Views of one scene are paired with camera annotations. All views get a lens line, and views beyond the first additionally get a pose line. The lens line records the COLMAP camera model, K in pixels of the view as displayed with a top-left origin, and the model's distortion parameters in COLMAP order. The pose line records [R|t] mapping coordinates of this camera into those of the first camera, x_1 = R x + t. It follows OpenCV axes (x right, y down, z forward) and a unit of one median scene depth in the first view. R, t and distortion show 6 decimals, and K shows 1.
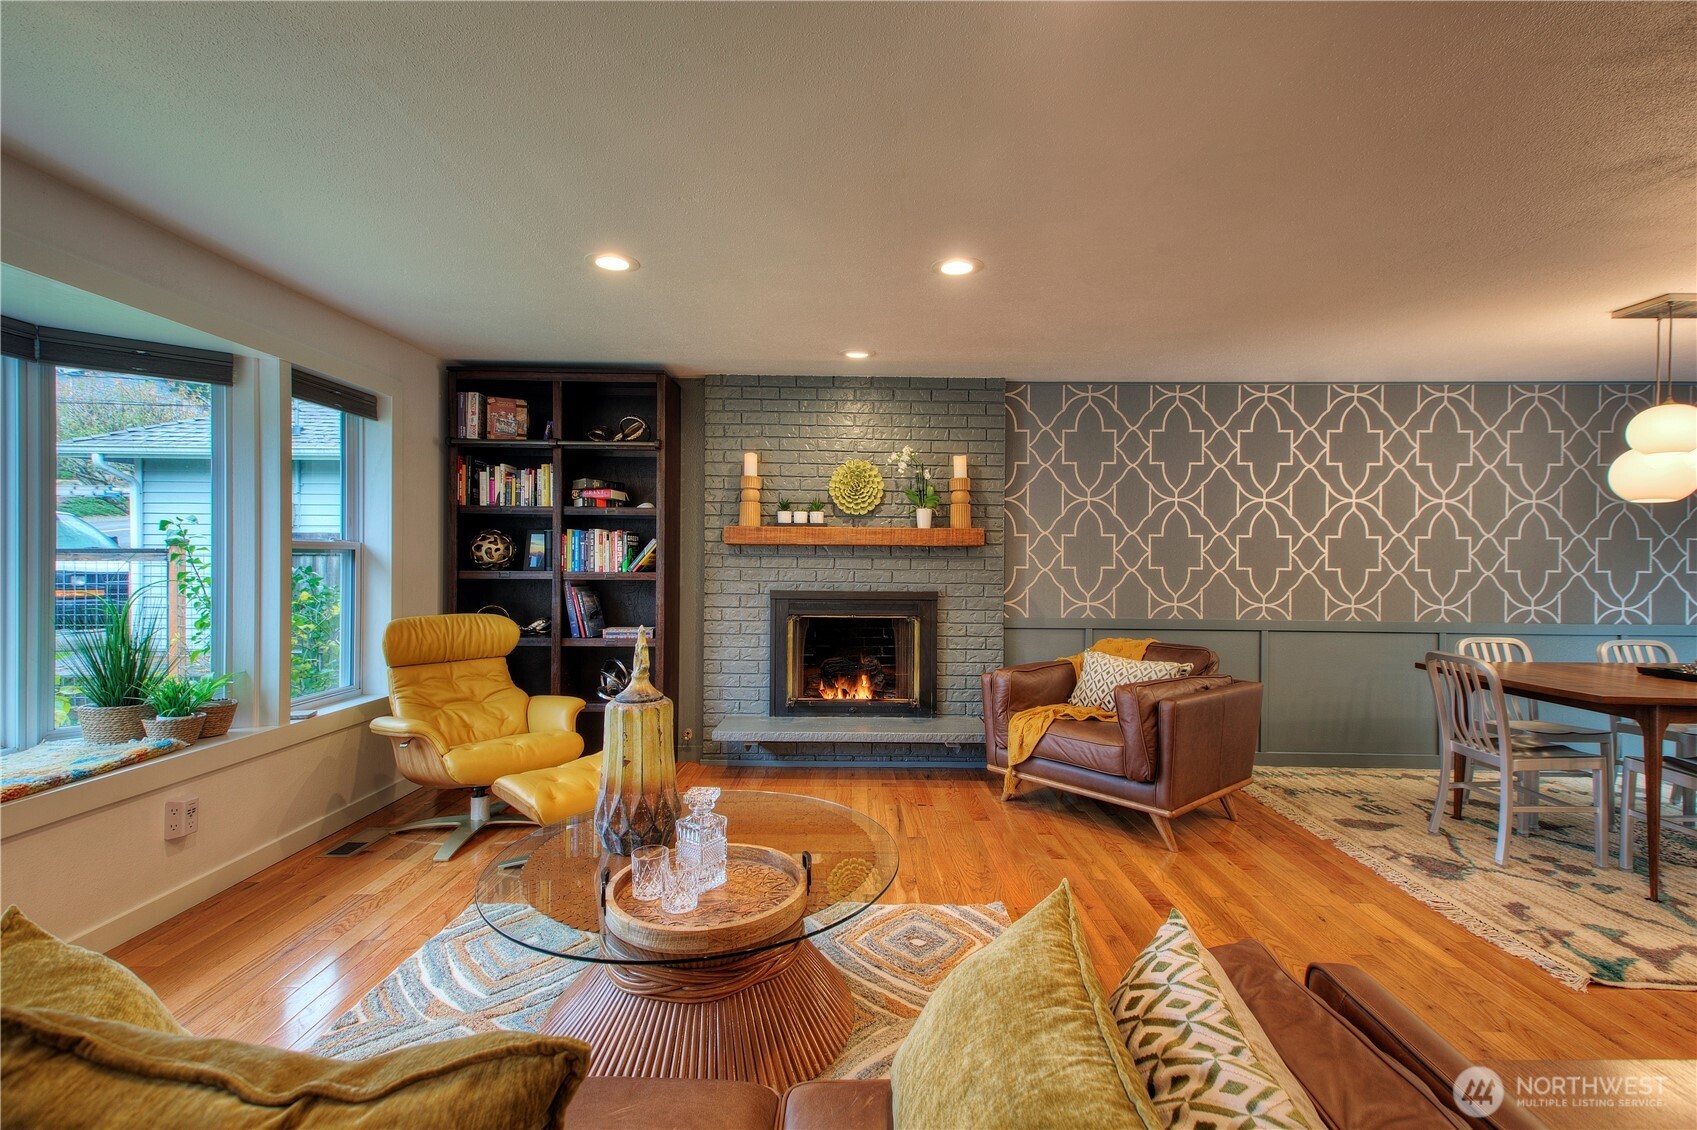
lens RADIAL K [[763.5, 0, 857.3], [0, 763.5, 561.2], [0, 0, 1]] dist [0.043306, -0.011689]
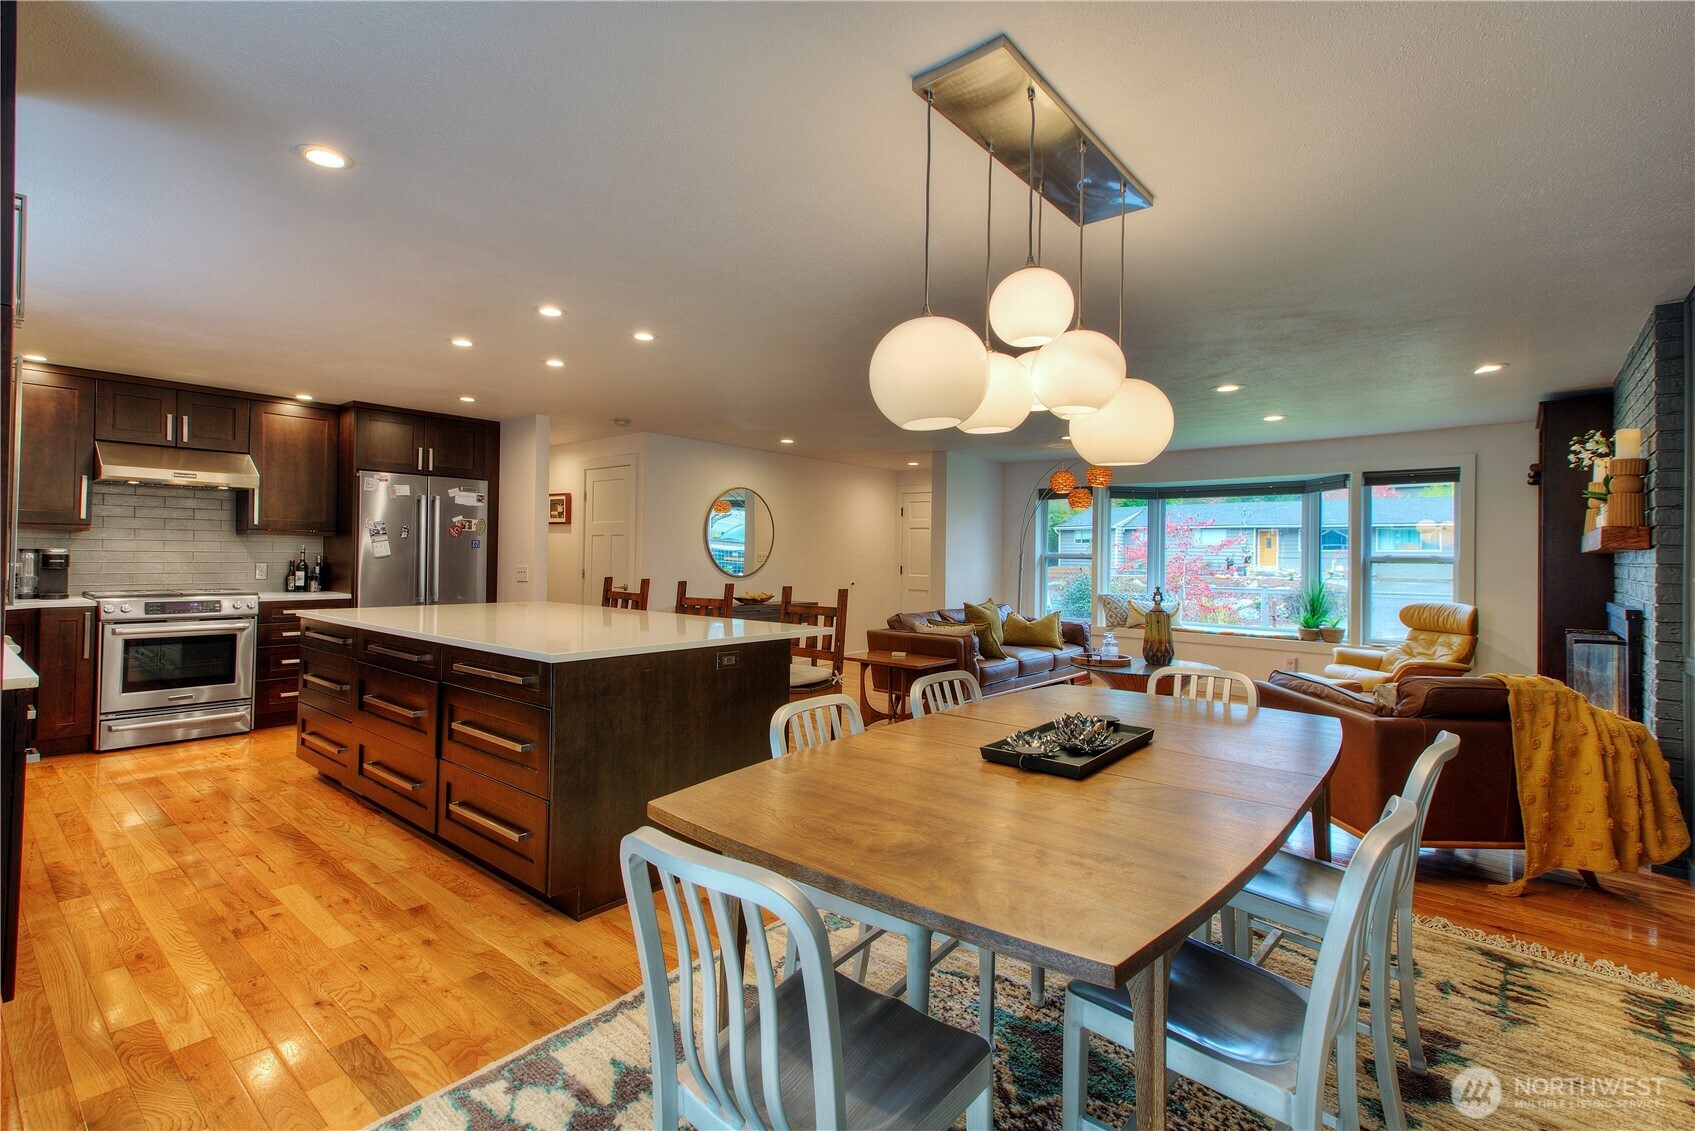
lens RADIAL K [[762.6, 0, 846.1], [0, 762.6, 556.3], [0, 0, 1]] dist [0.043306, -0.011689]
pose [[-0.651039, -0.017529, -0.758842, 1.221351], [-0.019966, 0.999783, -0.005965, 0.007500], [0.758782, 0.011268, -0.651247, 0.922912]]
